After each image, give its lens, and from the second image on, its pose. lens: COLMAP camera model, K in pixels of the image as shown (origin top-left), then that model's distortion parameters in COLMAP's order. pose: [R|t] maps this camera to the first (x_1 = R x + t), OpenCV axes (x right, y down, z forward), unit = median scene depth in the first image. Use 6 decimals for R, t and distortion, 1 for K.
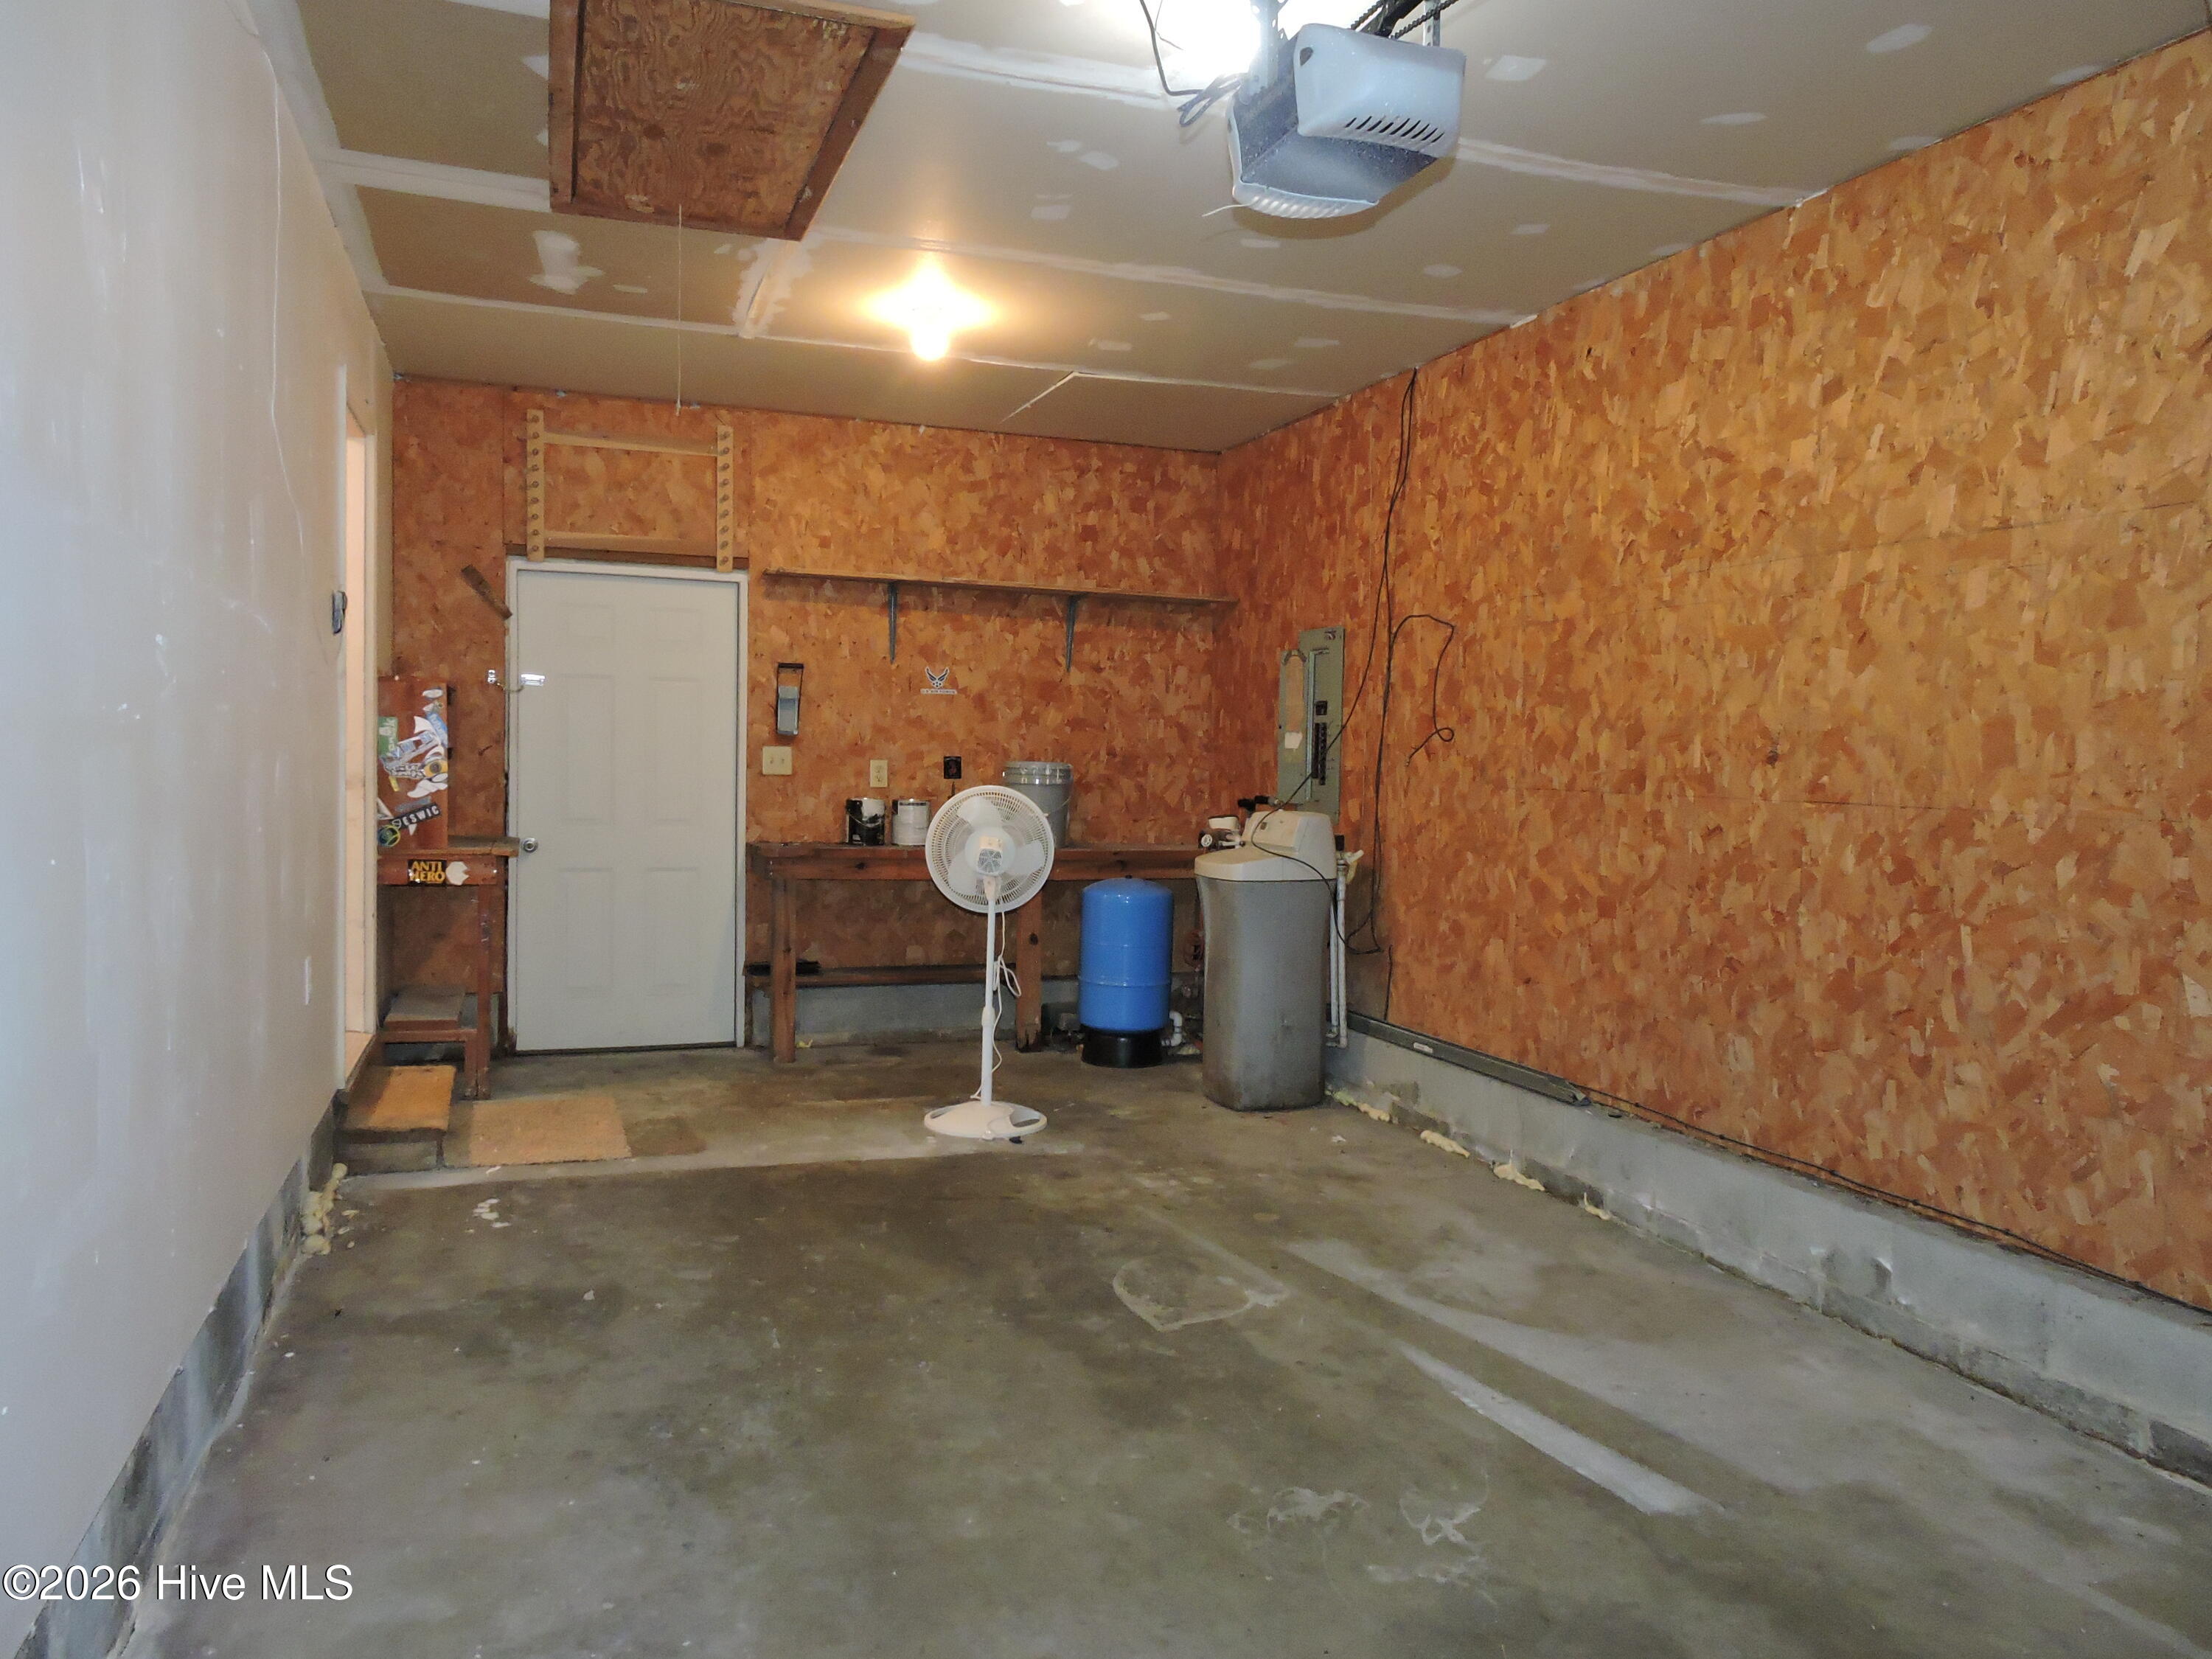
lens RADIAL K [[1578.2, 0, 1108.0], [0, 1578.2, 834.6], [0, 0, 1]] dist [-0.003448, 0.000254]
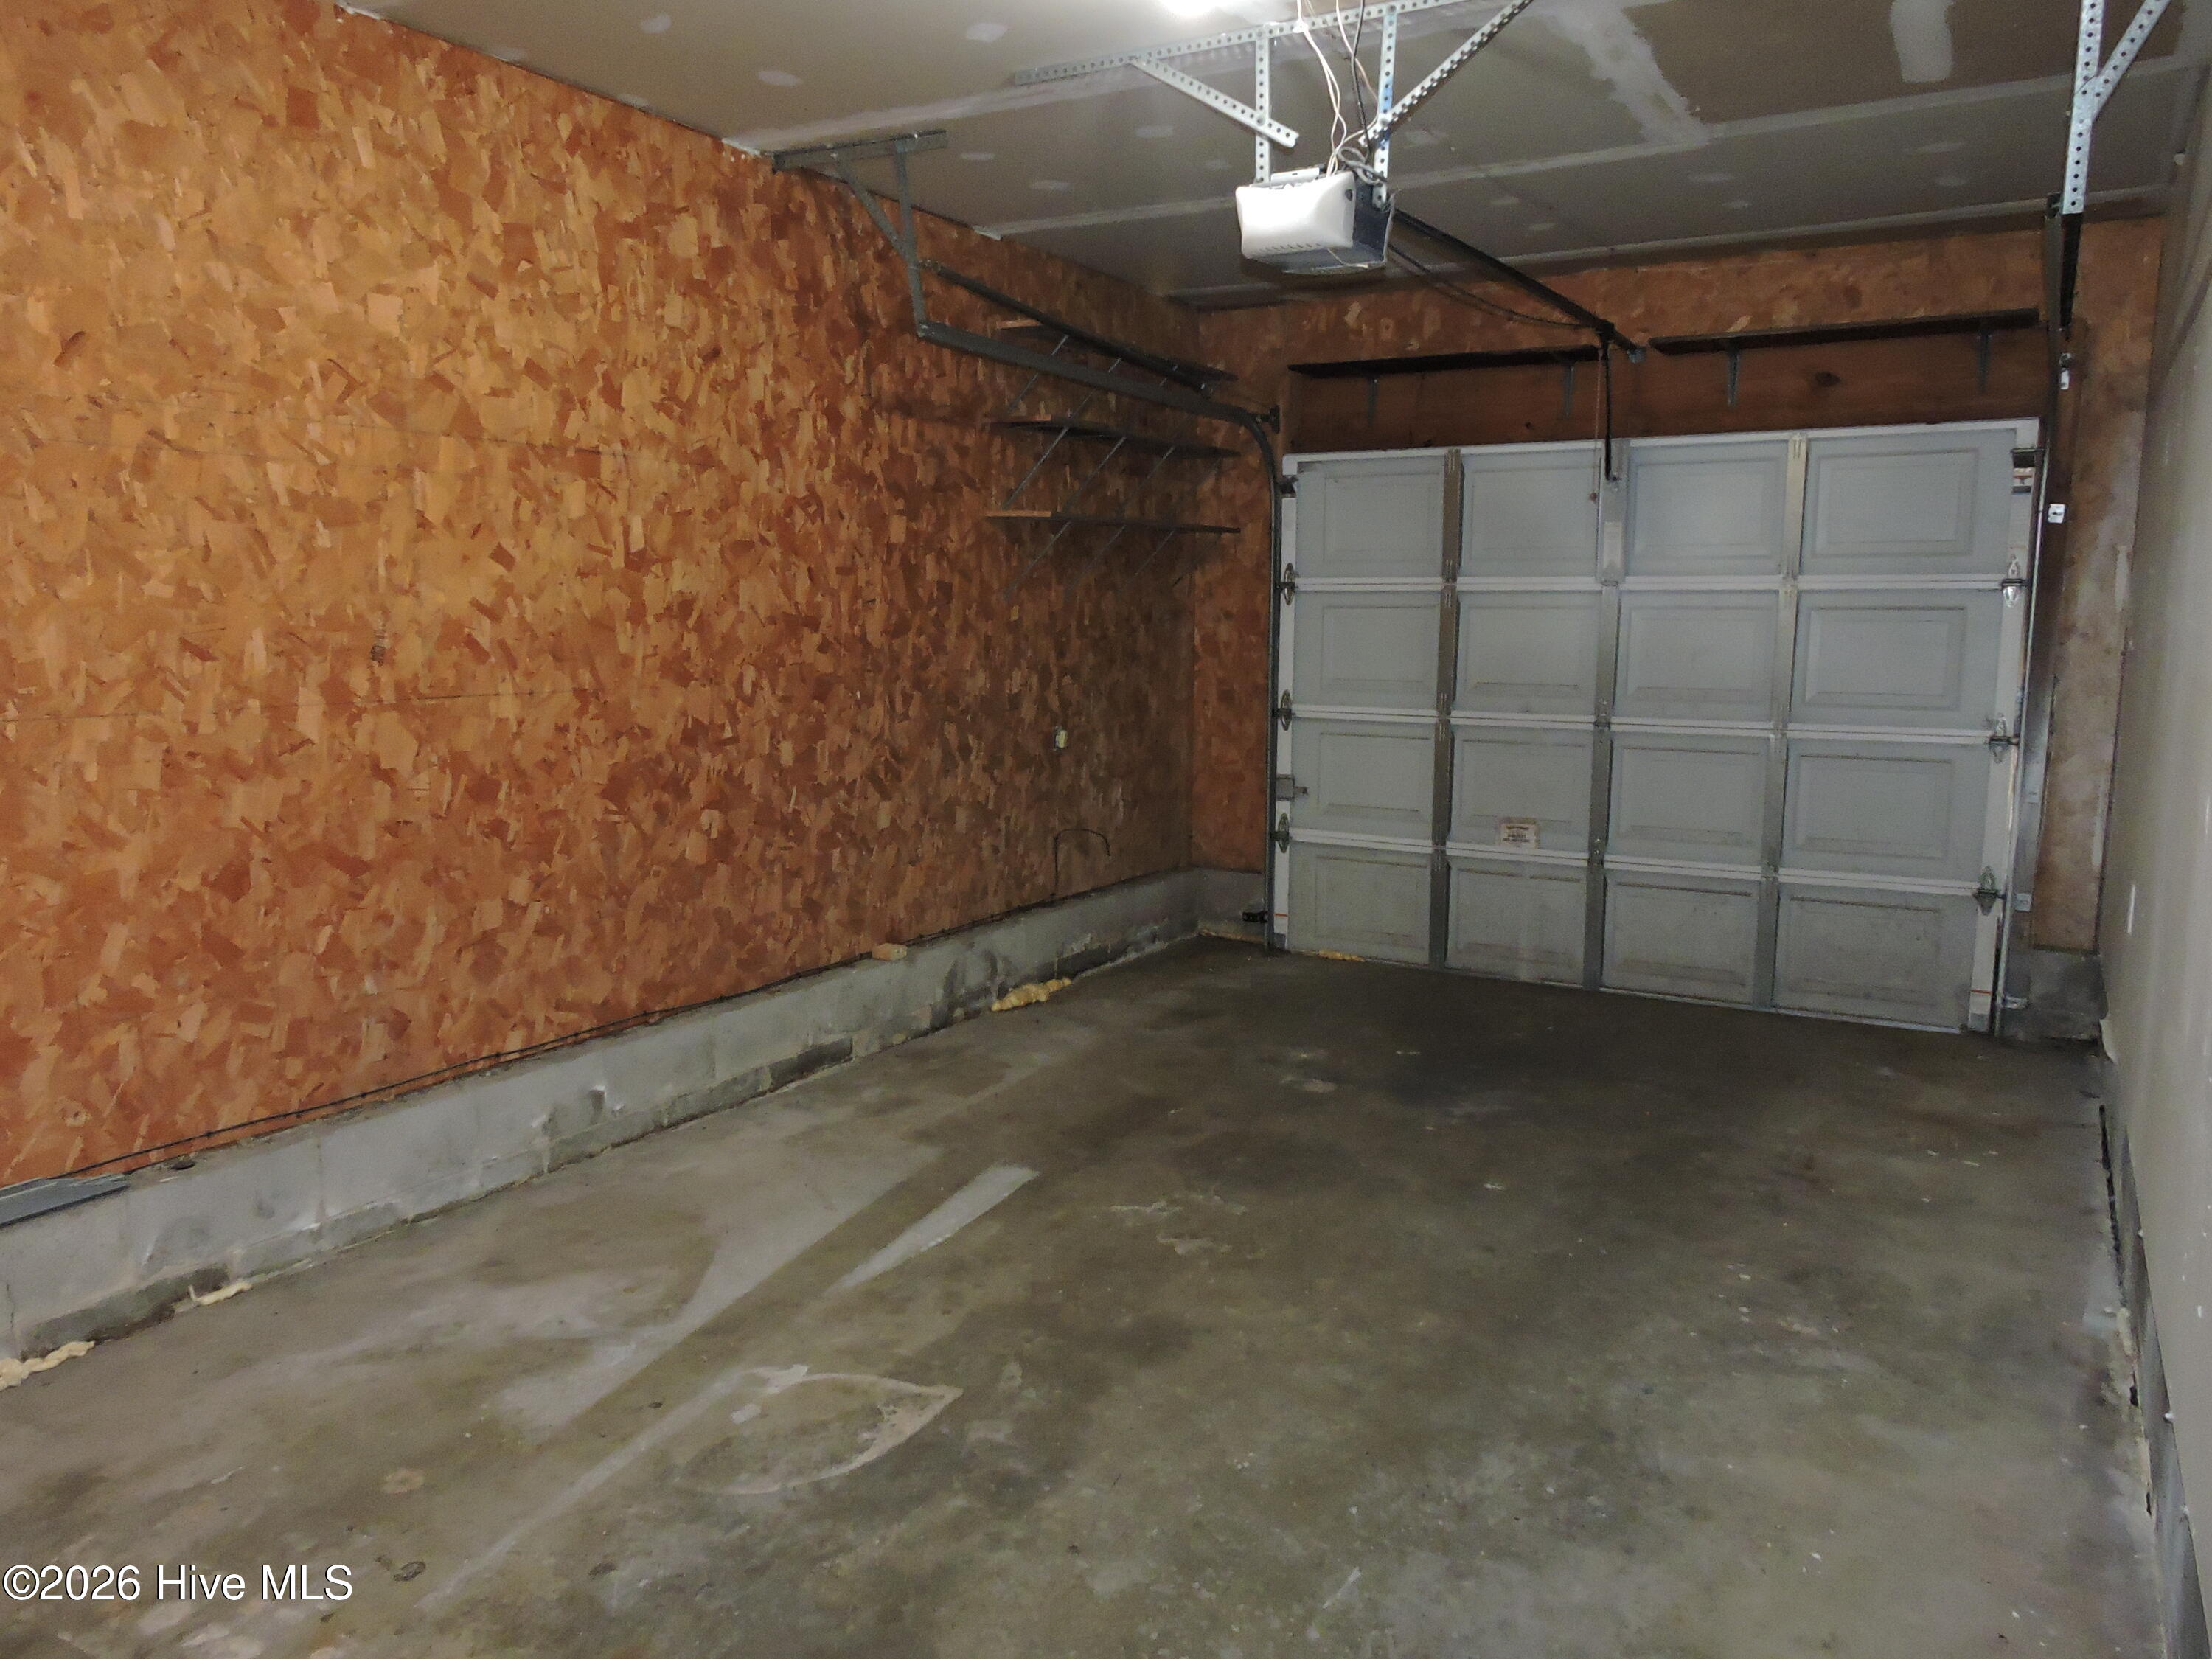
lens RADIAL K [[1578.2, 0, 1108.0], [0, 1578.2, 834.6], [0, 0, 1]] dist [-0.003448, 0.000254]
pose [[-0.641345, -0.133766, 0.755502, -0.580396], [0.019724, 0.981485, 0.190522, -0.120346], [-0.766999, 0.137092, -0.626832, 1.379764]]
